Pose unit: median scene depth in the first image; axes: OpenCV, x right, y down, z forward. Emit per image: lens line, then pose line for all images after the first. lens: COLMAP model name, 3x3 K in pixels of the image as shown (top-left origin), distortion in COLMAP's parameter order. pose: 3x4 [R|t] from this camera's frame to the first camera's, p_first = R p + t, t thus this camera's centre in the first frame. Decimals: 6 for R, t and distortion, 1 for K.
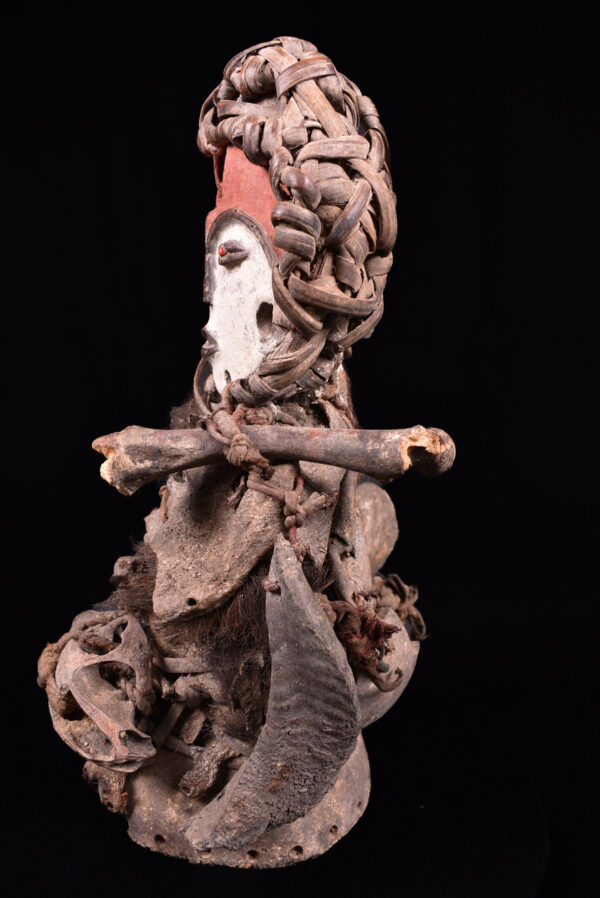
lens RADIAL K [[767.9, 0, 299.3], [0, 767.9, 453.3], [0, 0, 1]] dist [-0.106619, -0.004803]
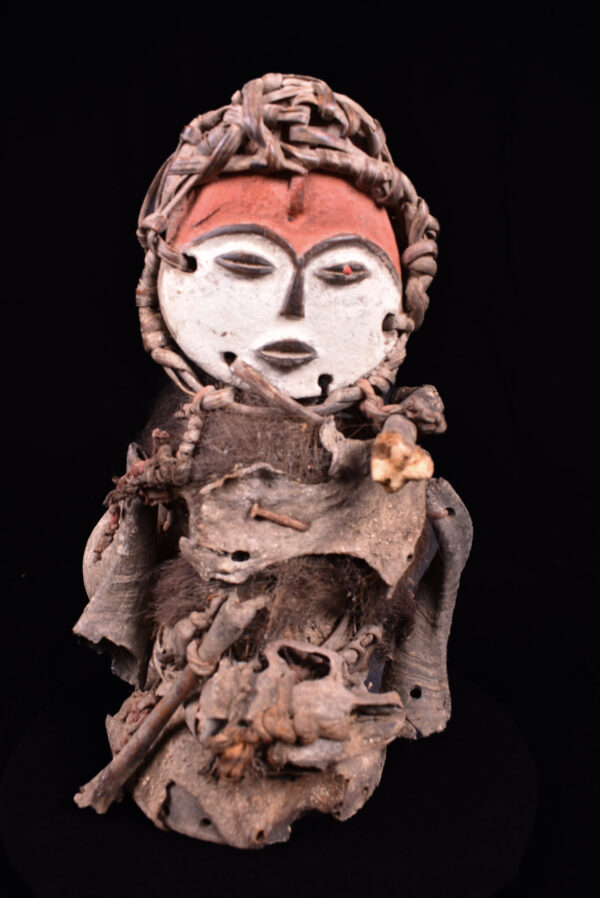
lens RADIAL K [[767.9, 0, 301.3], [0, 767.9, 453.7], [0, 0, 1]] dist [-0.106619, -0.004803]
pose [[0.172521, -0.249361, 0.952919, -1.329061], [0.180074, 0.959106, 0.218379, -0.273826], [-0.968406, 0.133921, 0.210370, 0.894776]]
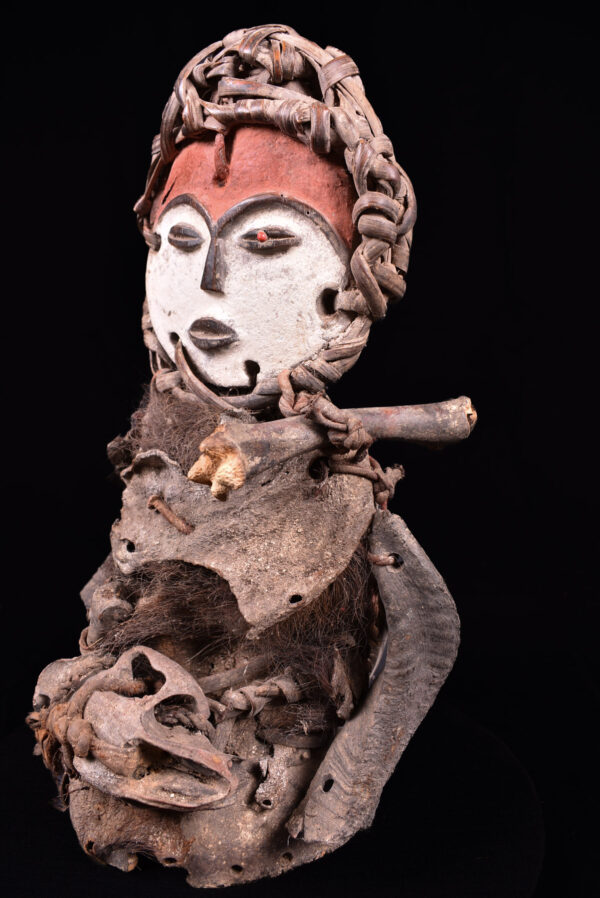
lens RADIAL K [[767.9, 0, 297.4], [0, 767.9, 450.8], [0, 0, 1]] dist [-0.106619, -0.004803]
pose [[0.794422, -0.120915, 0.595208, -0.698956], [0.122266, 0.991759, 0.038285, -0.027626], [-0.594932, 0.042359, 0.802659, 0.216783]]
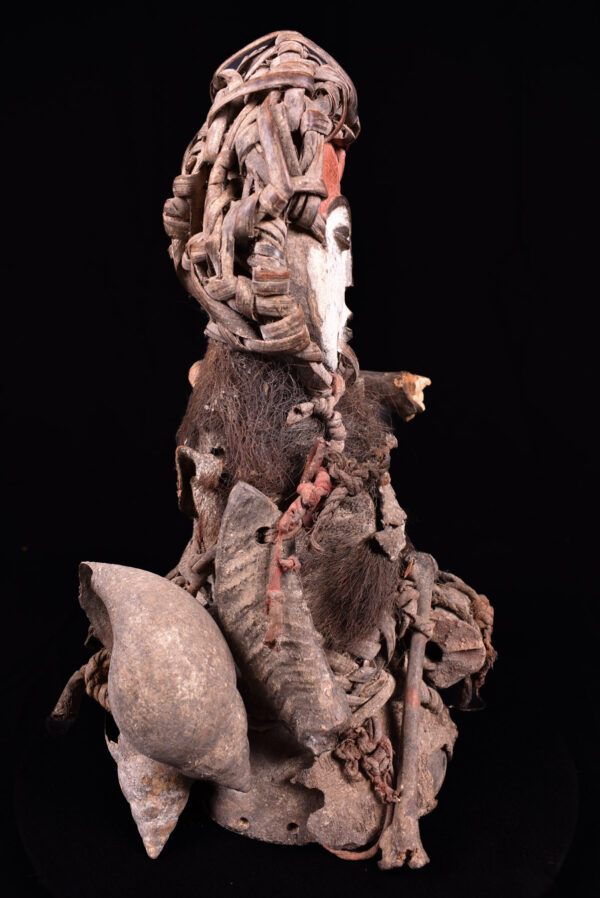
lens RADIAL K [[767.9, 0, 298.2], [0, 767.9, 450.4], [0, 0, 1]] dist [-0.106619, -0.004803]
pose [[-0.971770, -0.083133, 0.220798, -0.349603], [0.024895, 0.894506, 0.446362, -0.539083], [-0.234612, 0.439258, -0.867185, 2.331377]]
